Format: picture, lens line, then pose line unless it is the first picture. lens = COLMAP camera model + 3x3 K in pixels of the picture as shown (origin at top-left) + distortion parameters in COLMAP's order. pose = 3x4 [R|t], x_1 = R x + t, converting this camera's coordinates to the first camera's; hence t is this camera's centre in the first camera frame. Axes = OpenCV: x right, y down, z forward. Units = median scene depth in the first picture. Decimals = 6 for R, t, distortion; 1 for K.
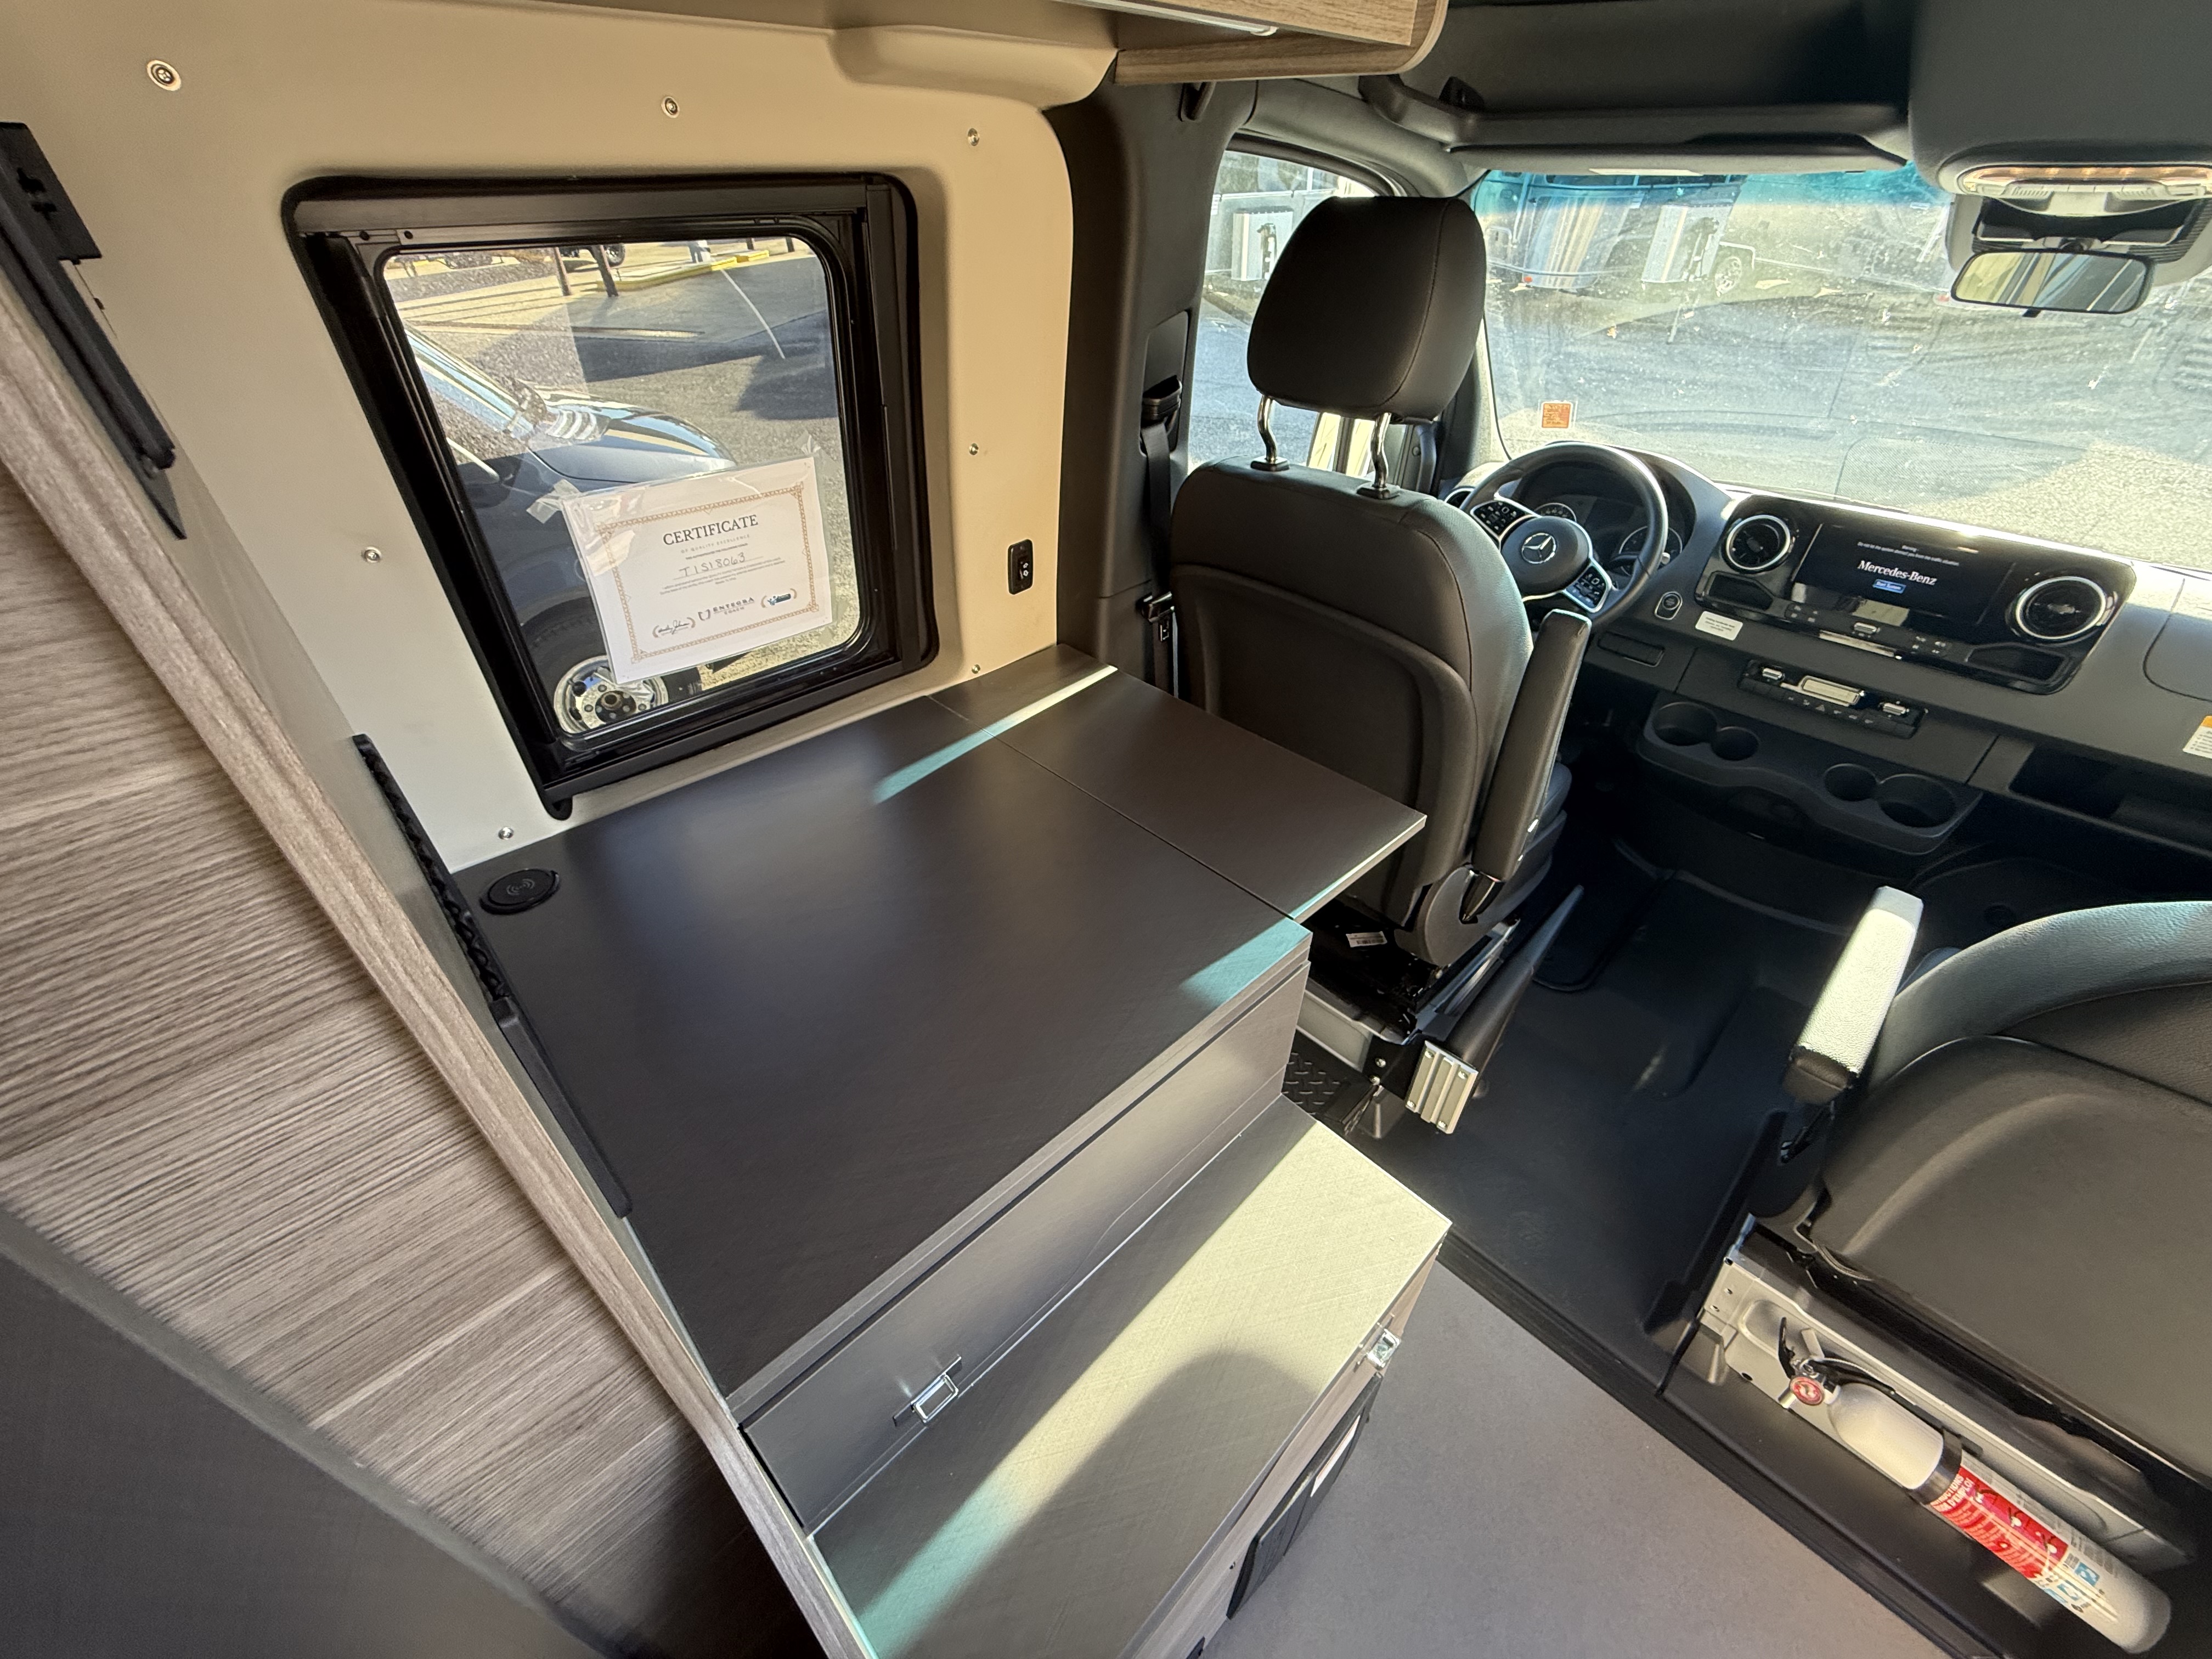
lens RADIAL K [[874.7, 0, 1091.7], [0, 874.7, 820.6], [0, 0, 1]] dist [0.001159, 0.000376]
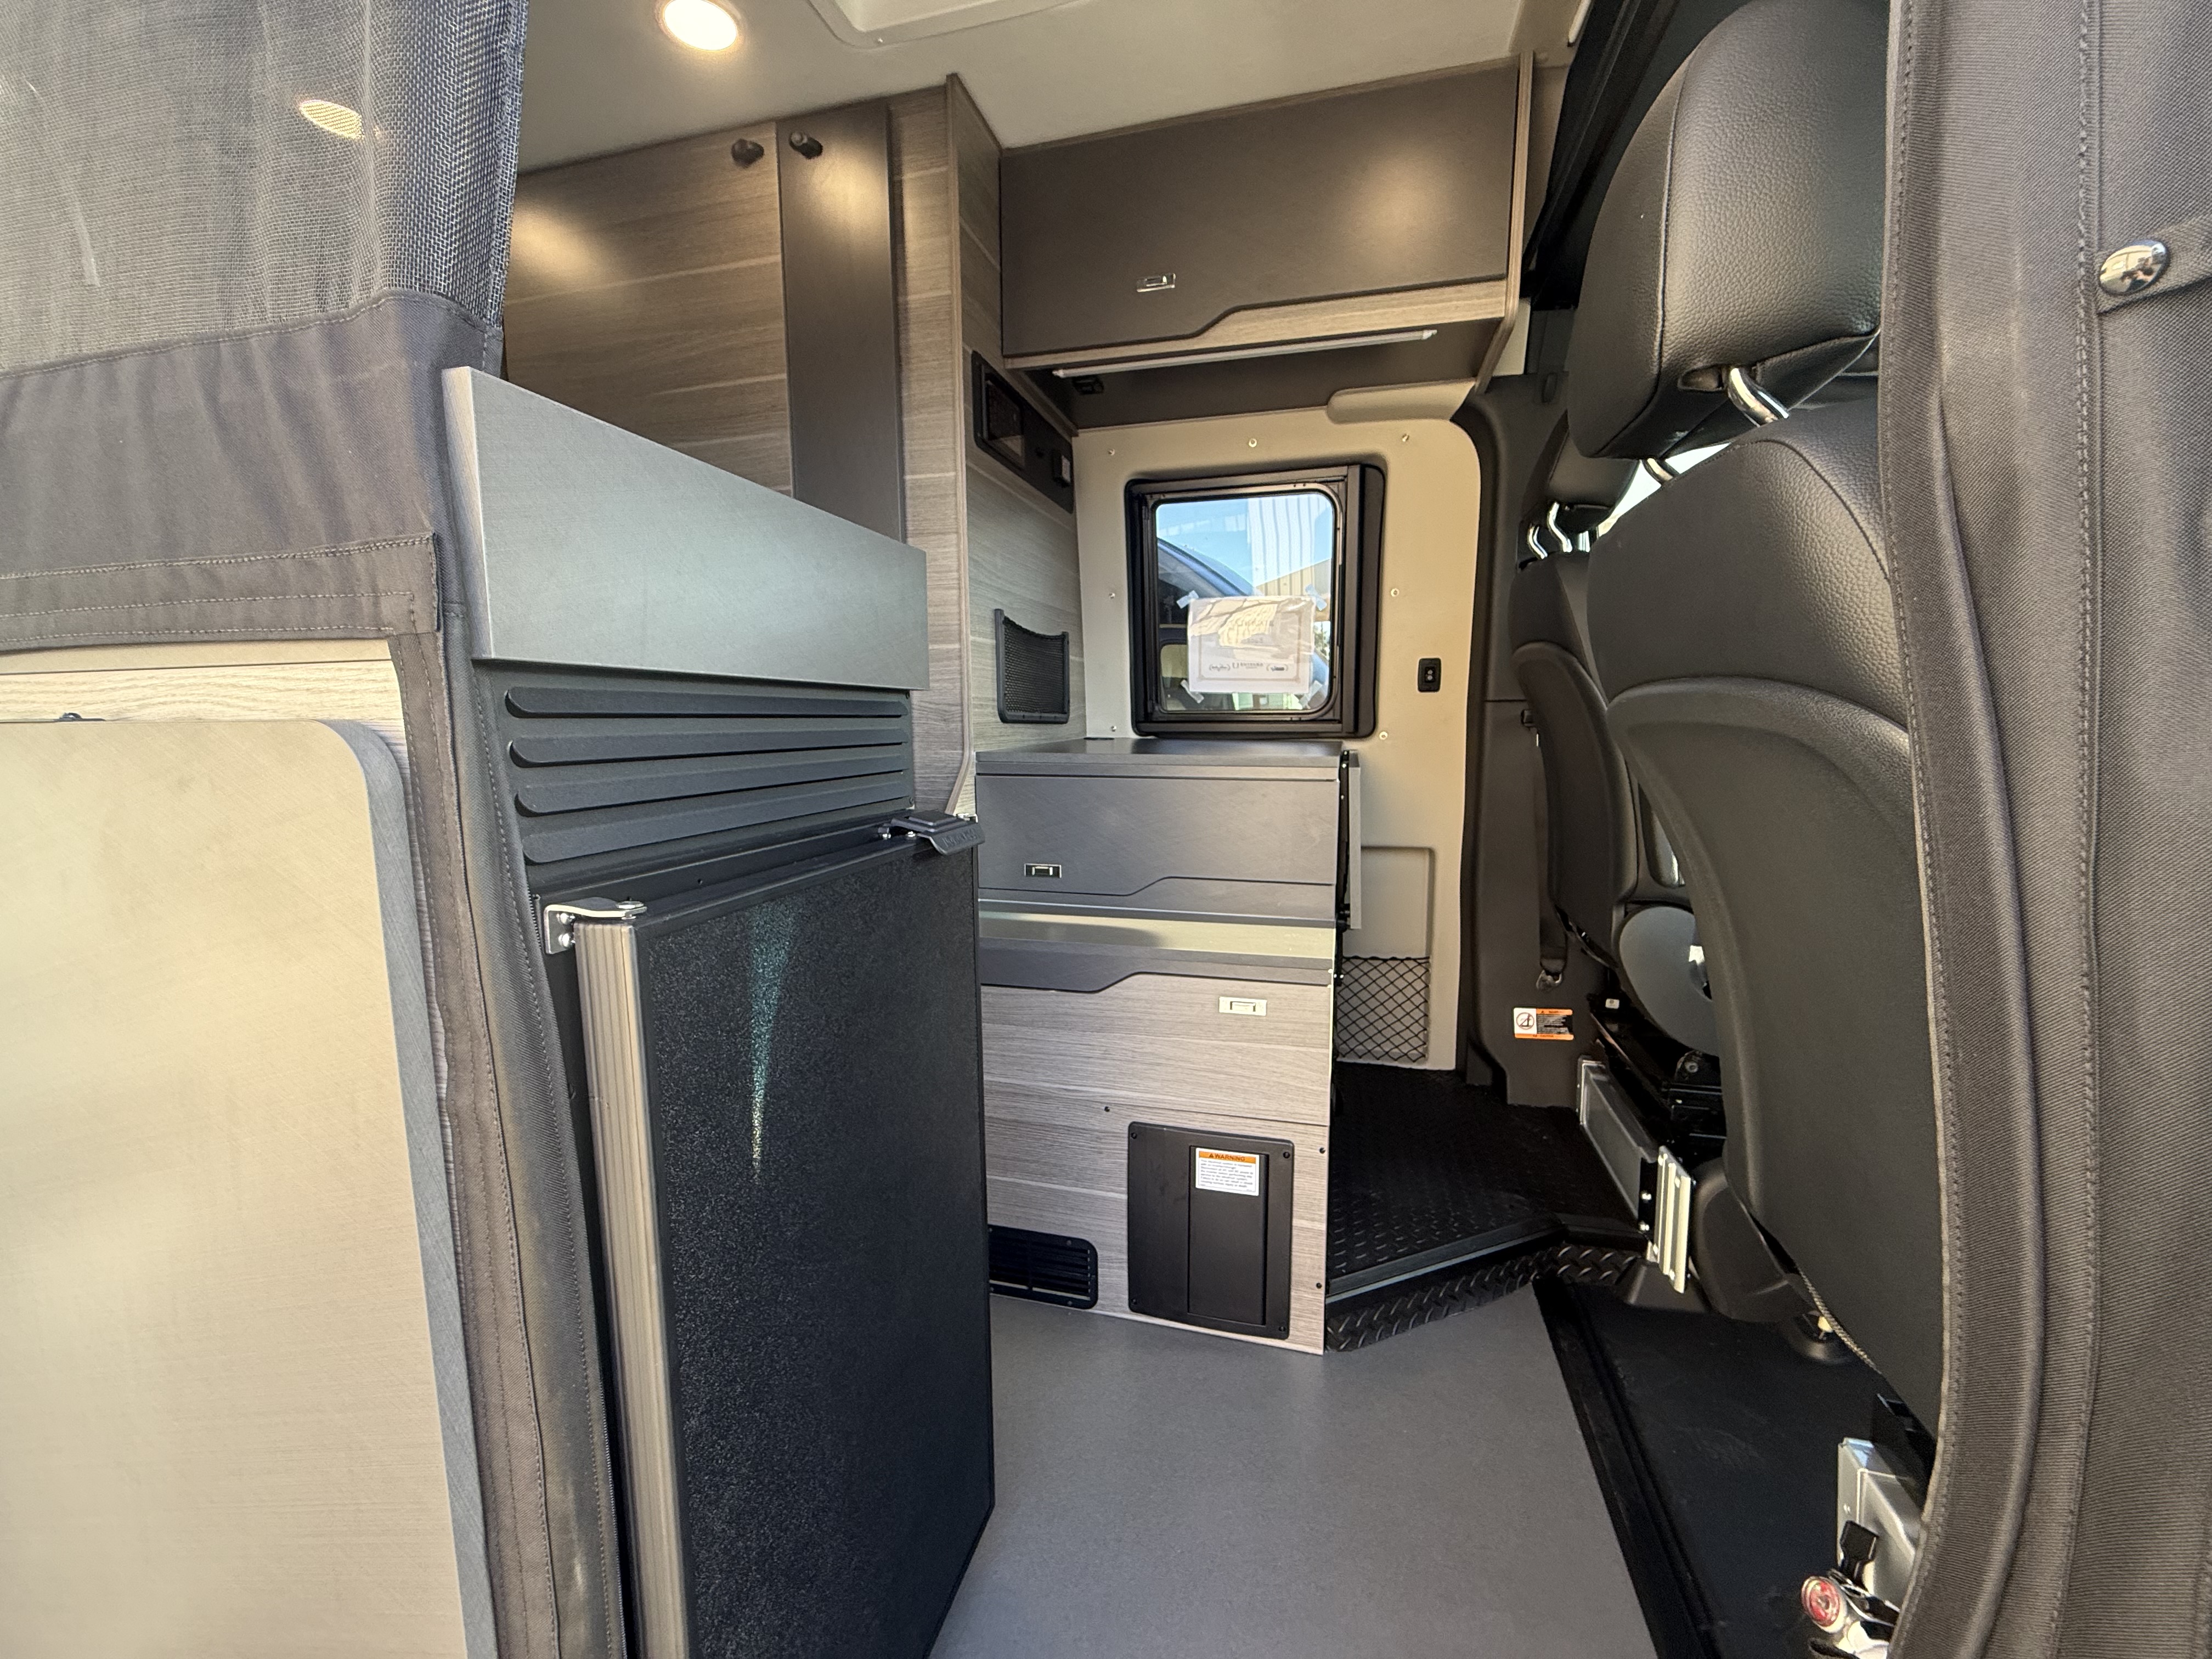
lens RADIAL K [[874.7, 0, 1114.0], [0, 874.7, 818.7], [0, 0, 1]] dist [0.001159, 0.000376]
pose [[0.534689, 0.096538, -0.839516, 1.017292], [-0.501978, 0.835466, -0.223639, 0.584240], [0.679798, 0.540996, 0.495175, 0.016906]]
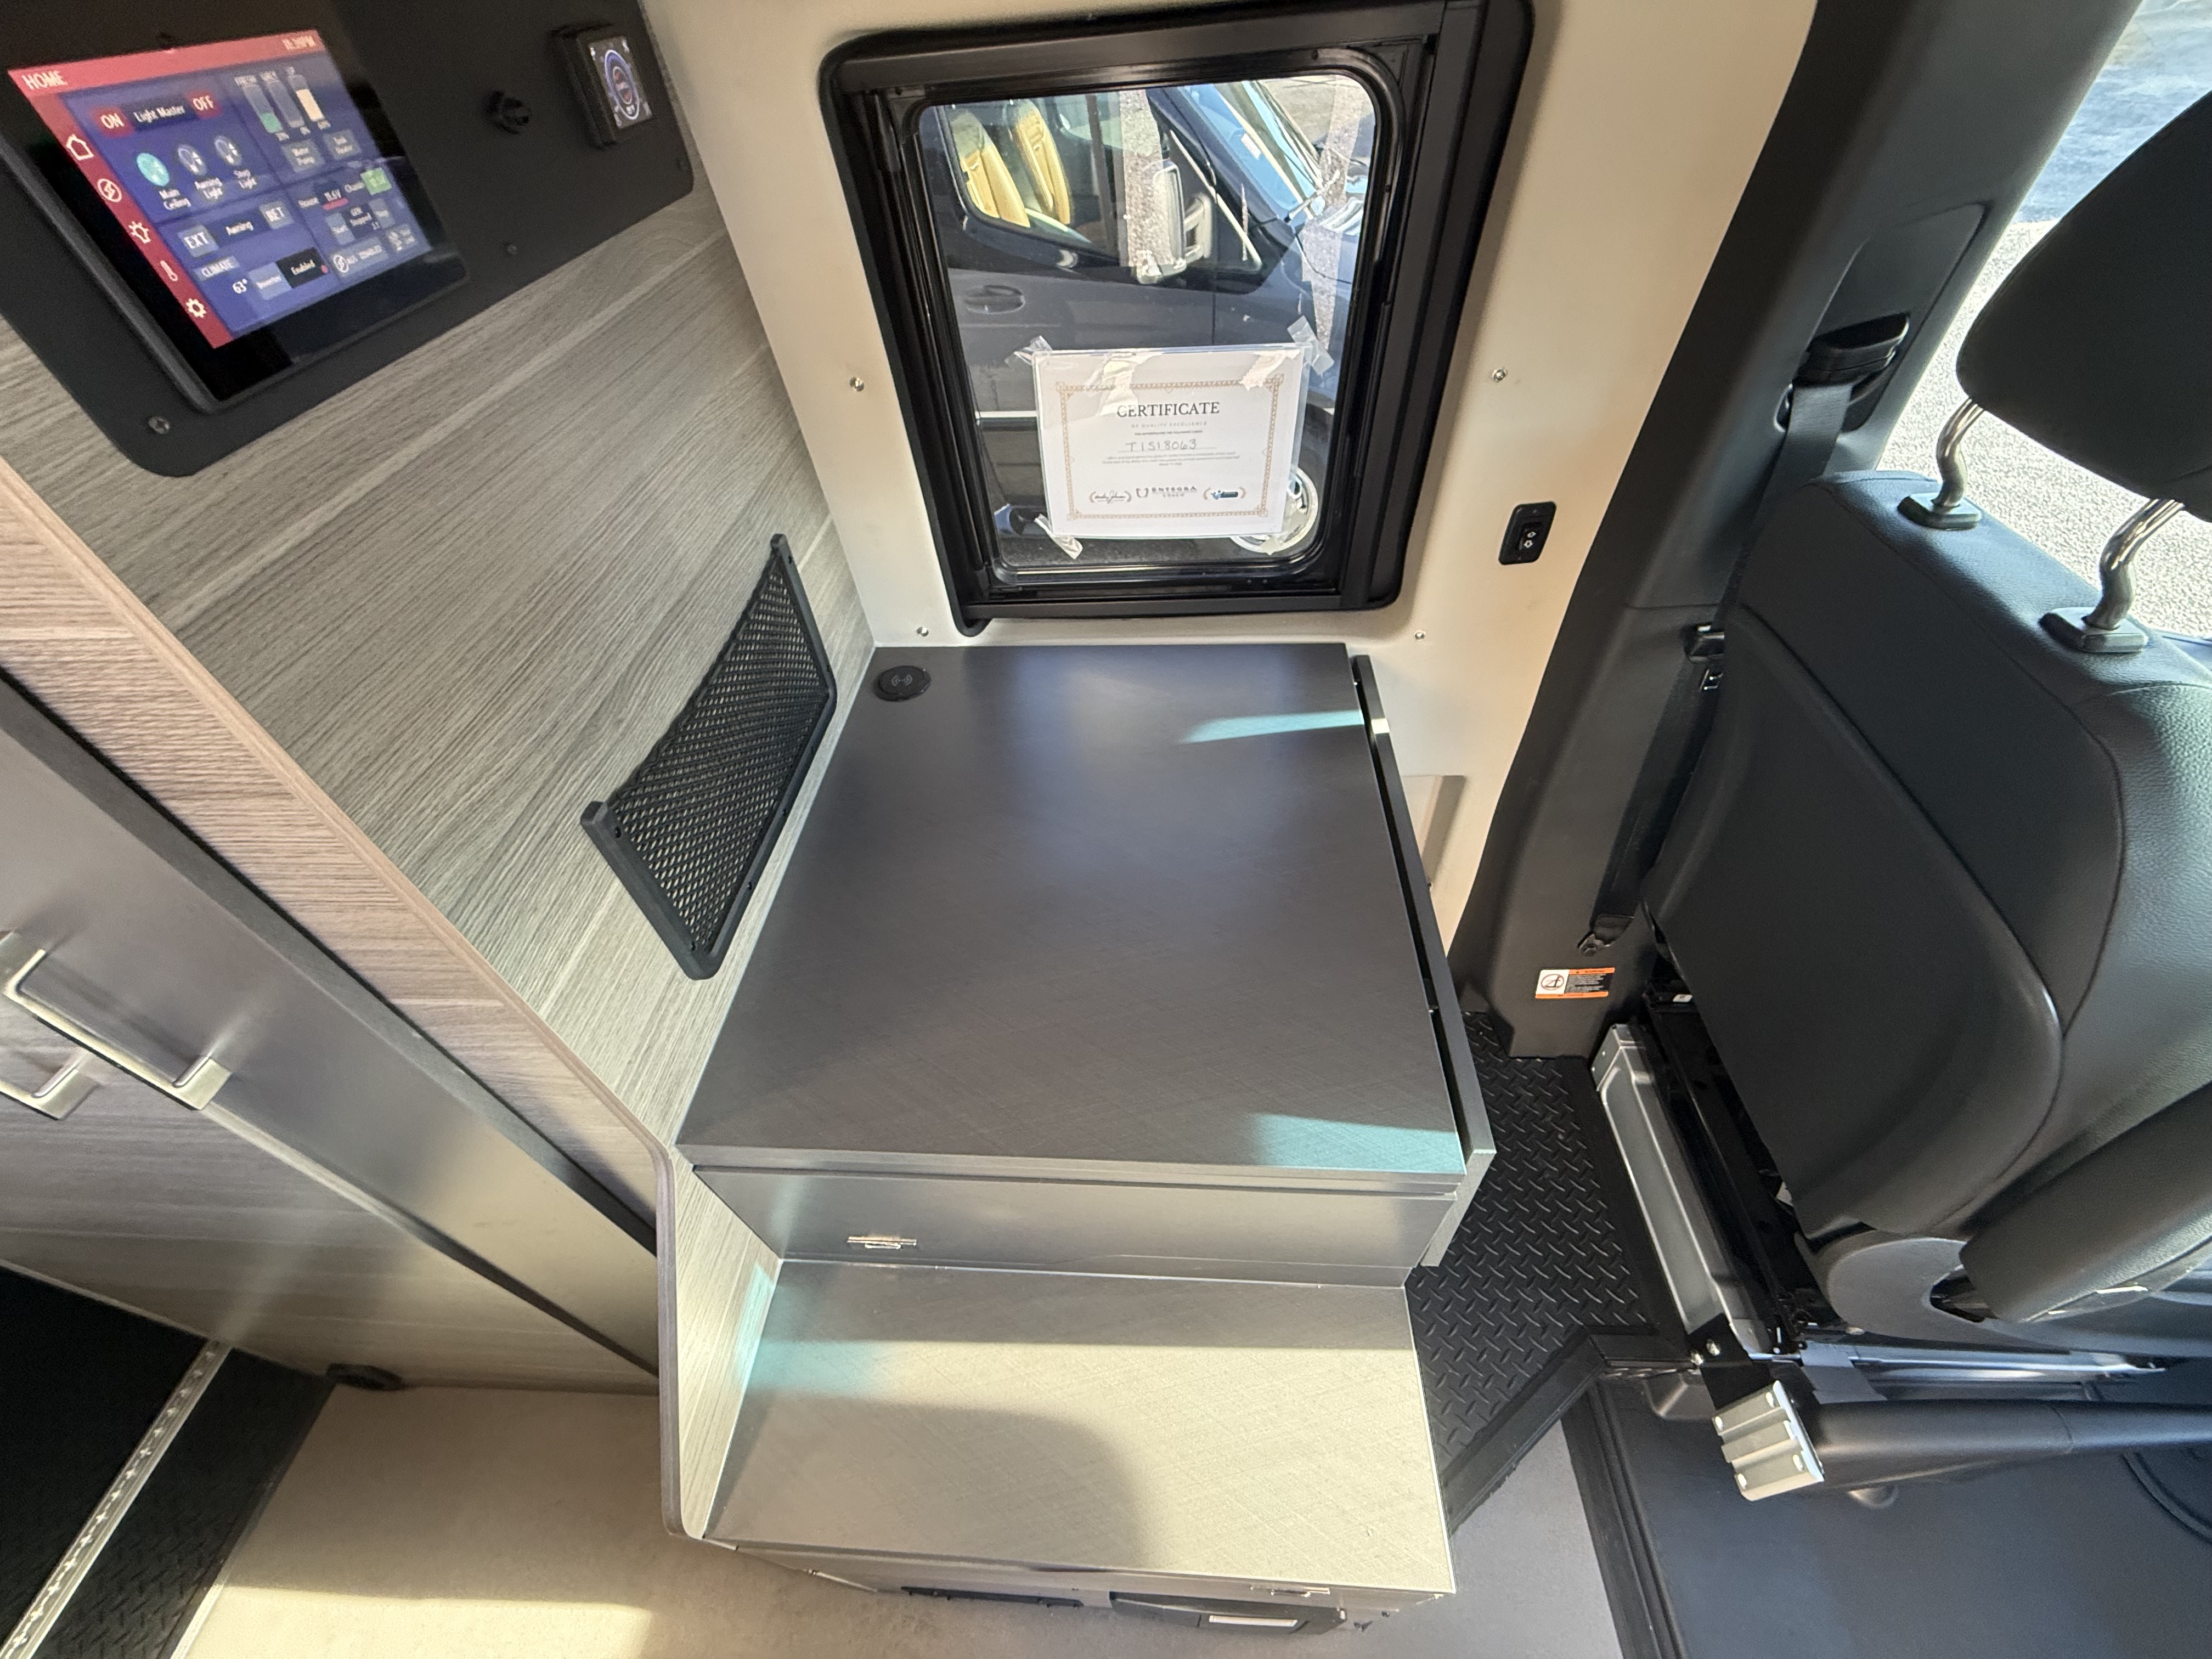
lens RADIAL K [[874.7, 0, 1102.2], [0, 874.7, 820.3], [0, 0, 1]] dist [0.001159, 0.000376]
pose [[0.687479, 0.487950, -0.537845, 0.220811], [-0.378419, 0.872832, 0.308162, -0.182829], [0.619816, -0.008325, 0.784703, 0.175755]]
